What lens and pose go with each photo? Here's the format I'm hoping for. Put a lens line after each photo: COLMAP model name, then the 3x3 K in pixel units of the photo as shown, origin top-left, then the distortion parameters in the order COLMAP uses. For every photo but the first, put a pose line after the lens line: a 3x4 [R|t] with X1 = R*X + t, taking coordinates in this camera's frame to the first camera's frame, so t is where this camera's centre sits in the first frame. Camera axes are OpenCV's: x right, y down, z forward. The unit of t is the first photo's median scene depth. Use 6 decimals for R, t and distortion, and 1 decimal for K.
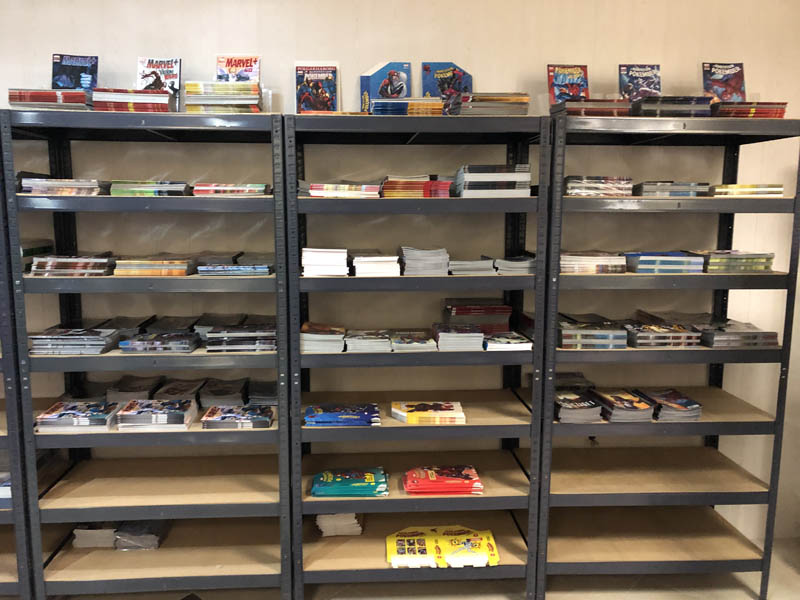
lens RADIAL K [[661.1, 0, 400.0], [0, 661.1, 300.0], [0, 0, 1]] dist [0.002432, 0.024173]
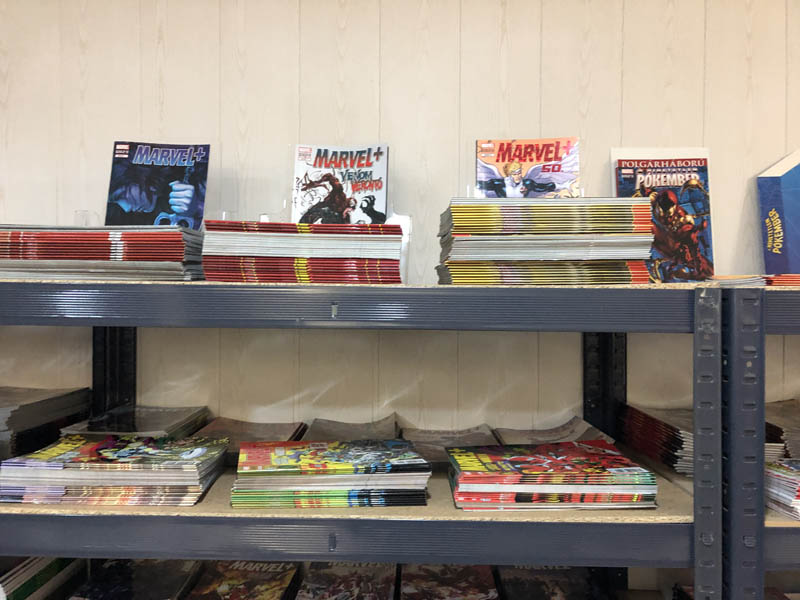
lens RADIAL K [[661.1, 0, 400.0], [0, 661.1, 300.0], [0, 0, 1]] dist [0.002432, 0.024173]
pose [[0.996369, 0.002386, -0.085108, -0.288823], [-0.014423, 0.989890, -0.141103, -0.201833], [0.083911, 0.141818, 0.986330, 0.583996]]
